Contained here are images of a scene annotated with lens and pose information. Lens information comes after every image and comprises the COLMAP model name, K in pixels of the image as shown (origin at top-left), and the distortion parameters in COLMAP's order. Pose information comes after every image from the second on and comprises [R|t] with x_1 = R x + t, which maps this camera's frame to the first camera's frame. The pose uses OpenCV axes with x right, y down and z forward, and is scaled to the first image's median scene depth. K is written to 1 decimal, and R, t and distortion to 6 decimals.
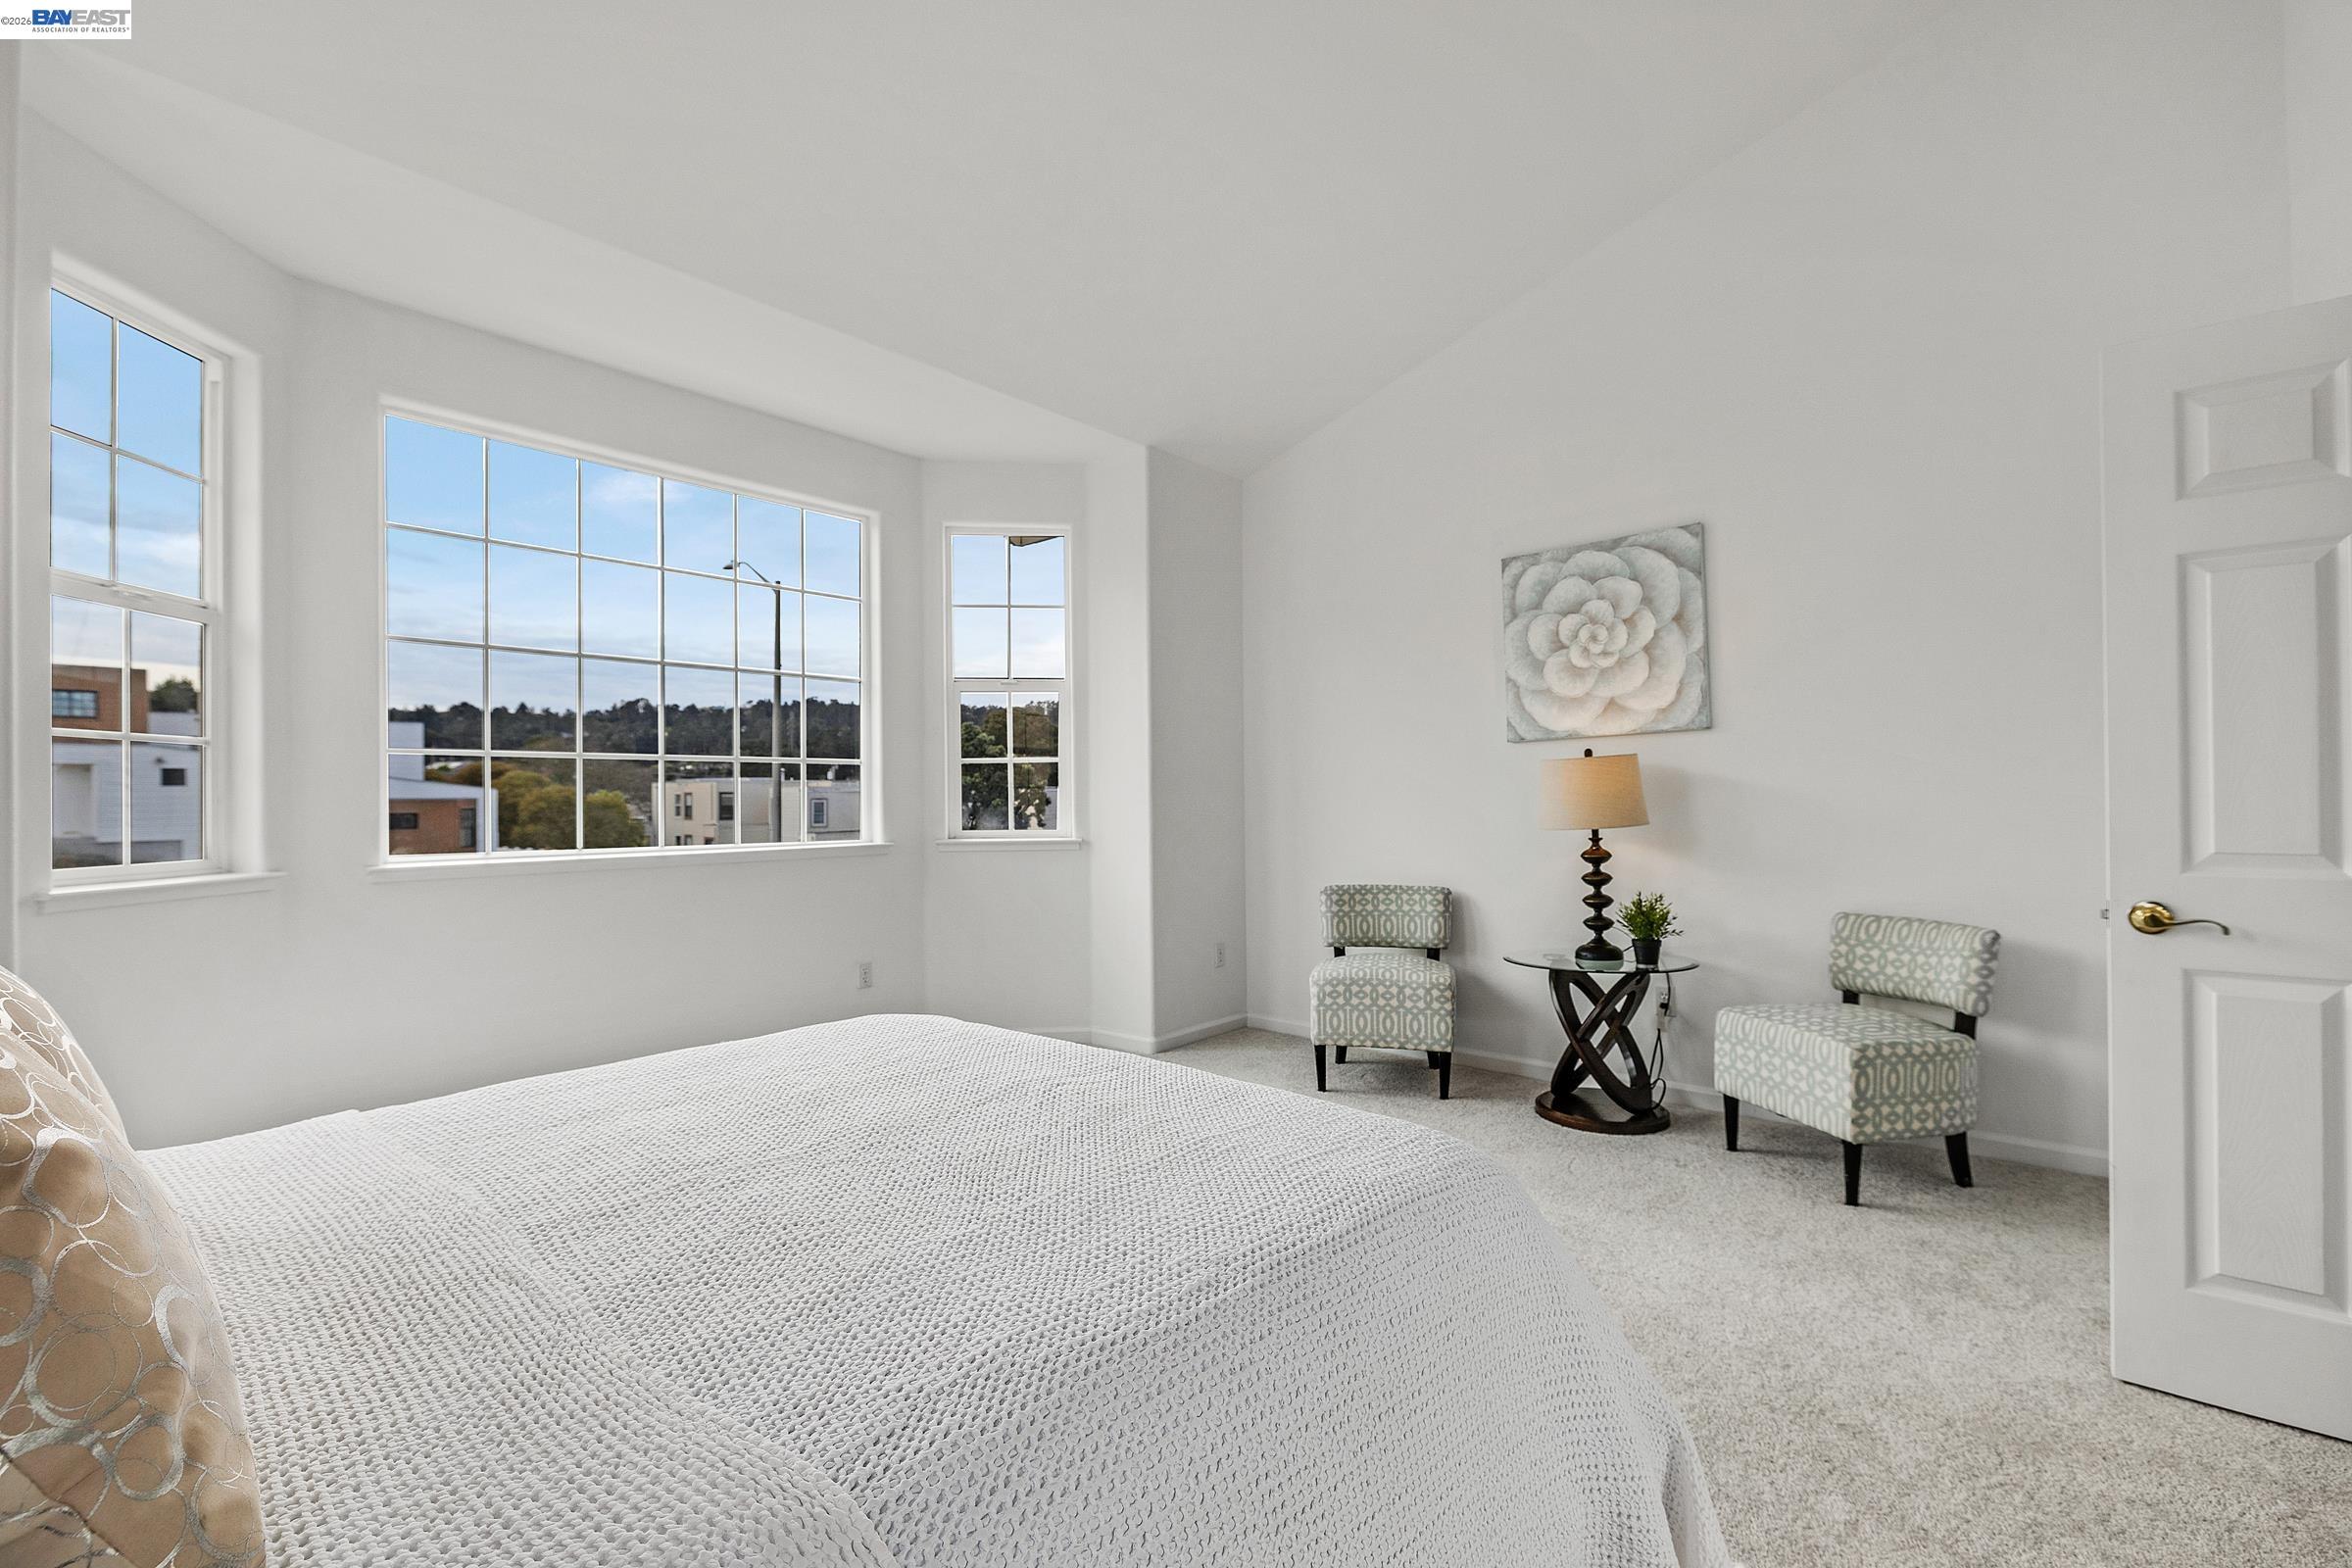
lens RADIAL K [[1036.3, 0, 1194.2], [0, 1036.3, 787.2], [0, 0, 1]] dist [-0.004990, -0.000200]
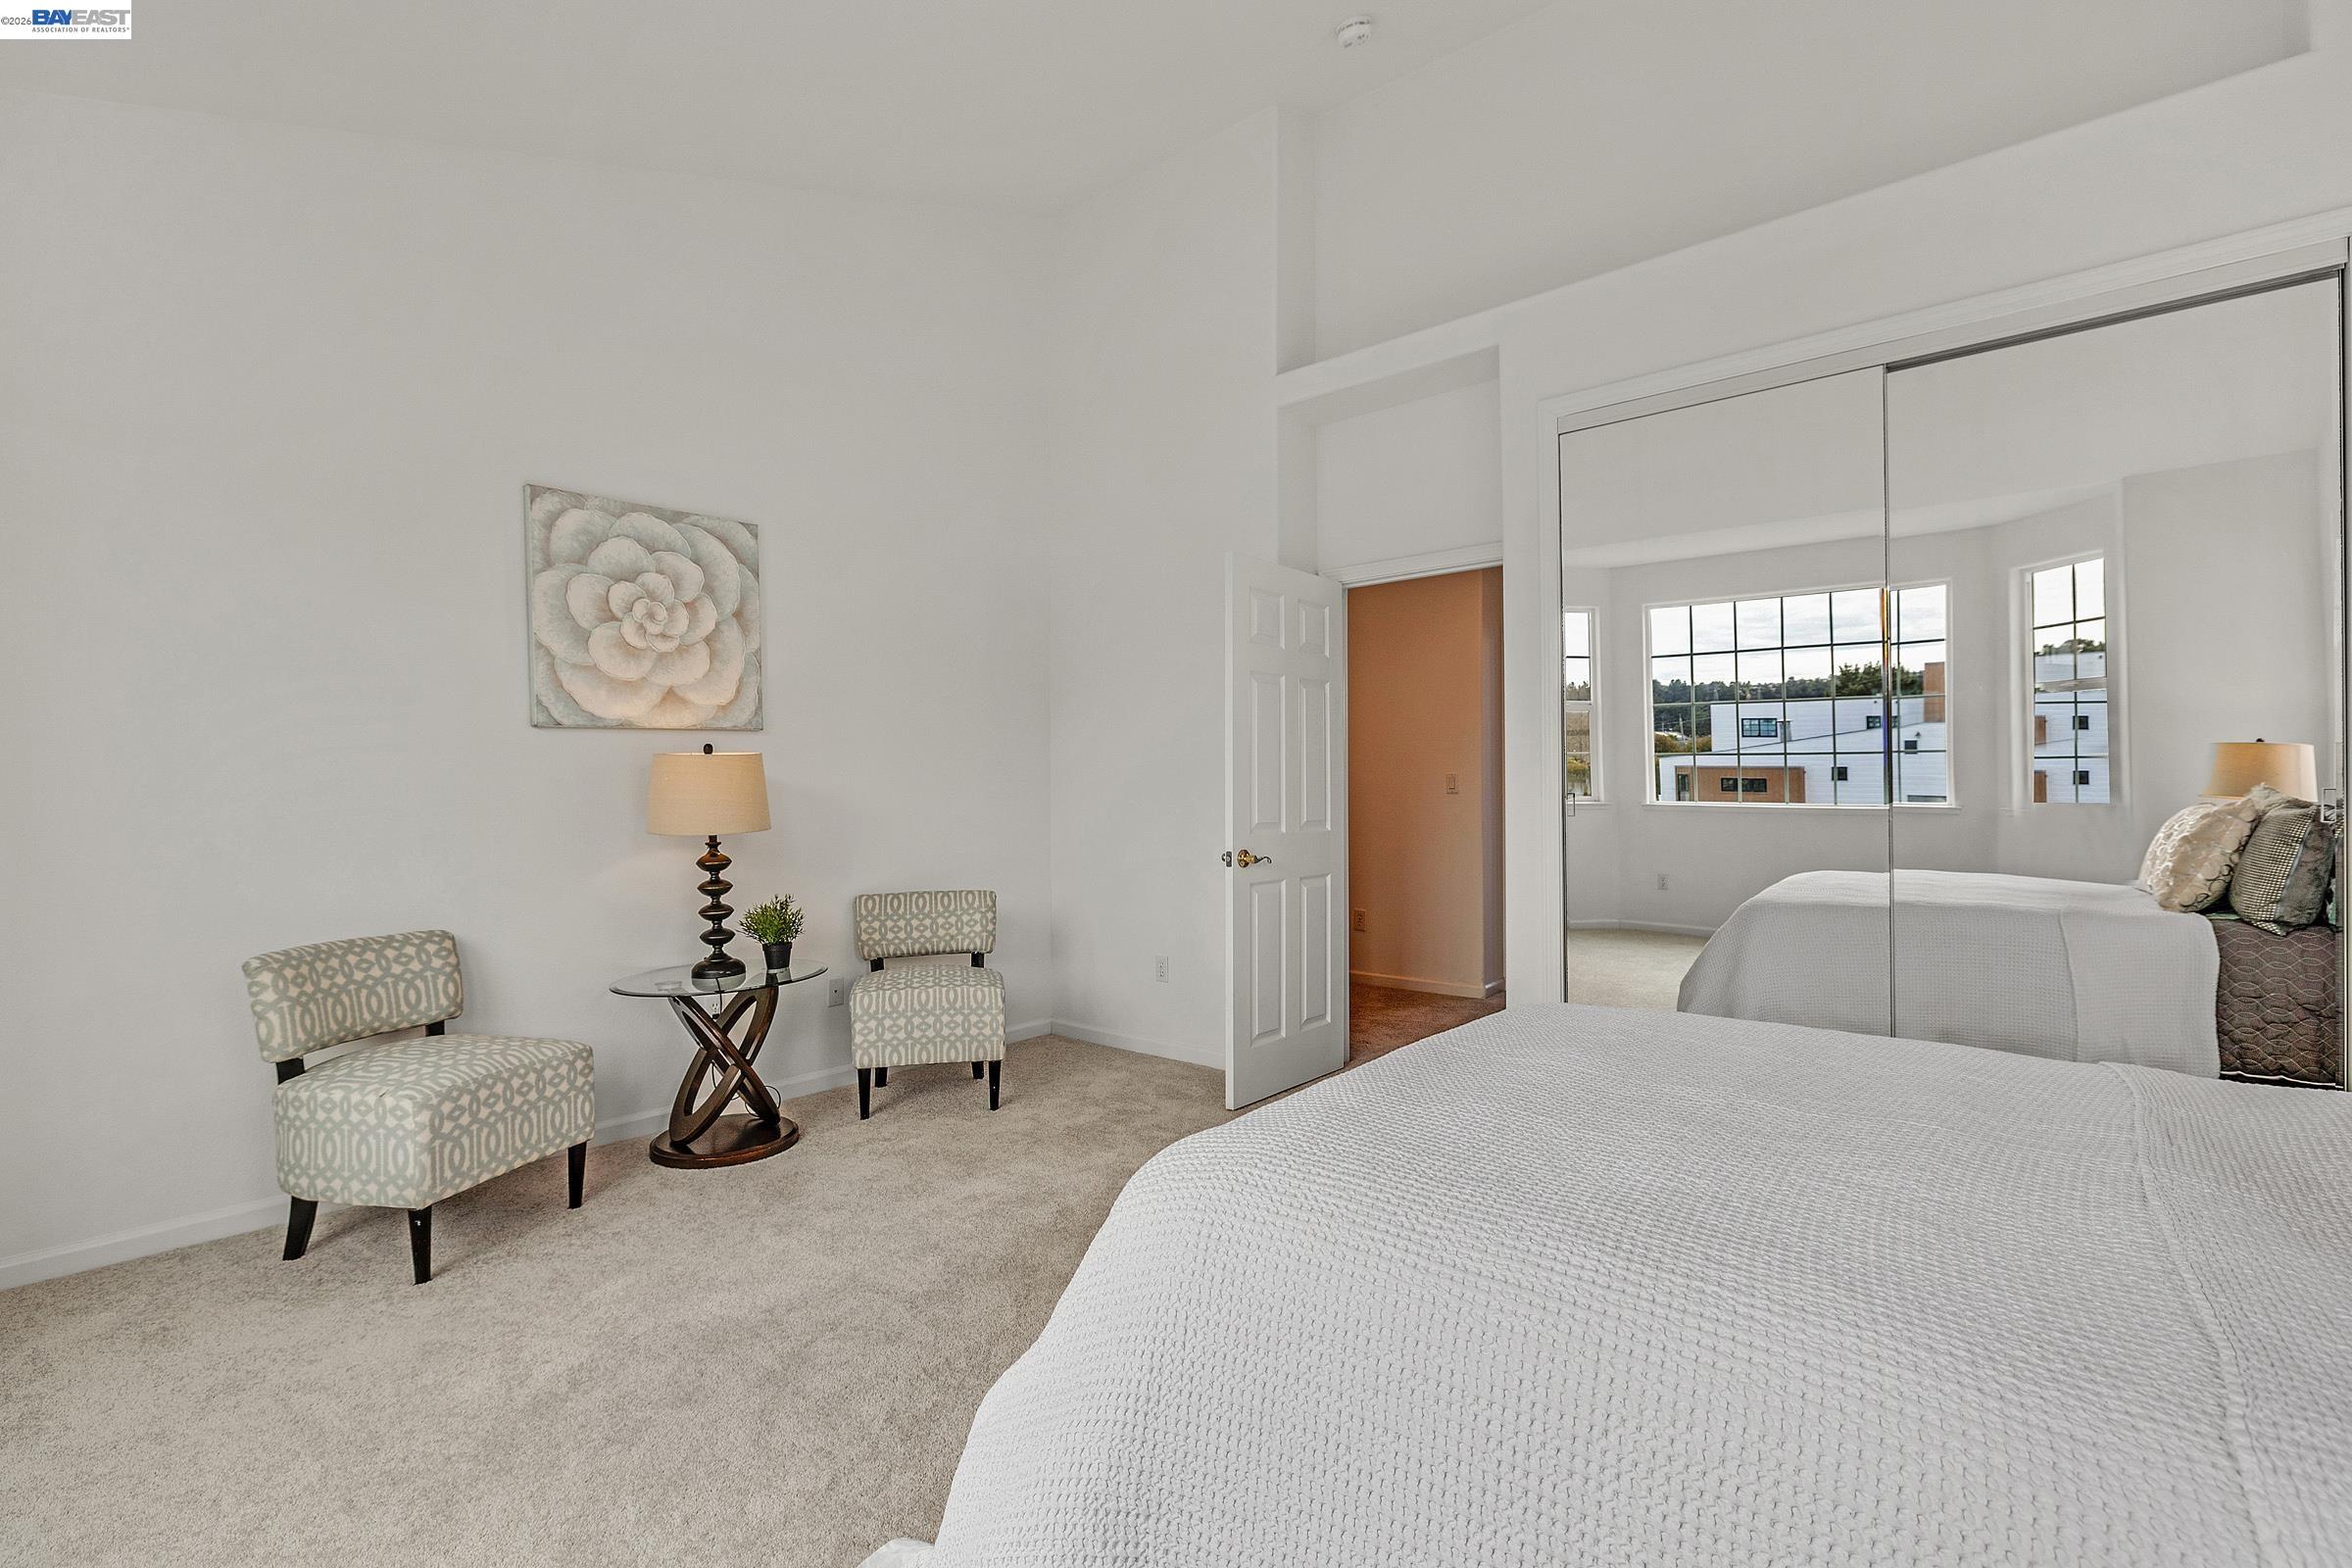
lens RADIAL K [[1036.3, 0, 1192.7], [0, 1036.3, 787.9], [0, 0, 1]] dist [-0.004990, -0.000200]
pose [[-0.014367, 0.009874, 0.999848, -0.507932], [-0.005415, 0.999936, -0.009952, 0.007283], [-0.999882, -0.005557, -0.014313, 0.576149]]
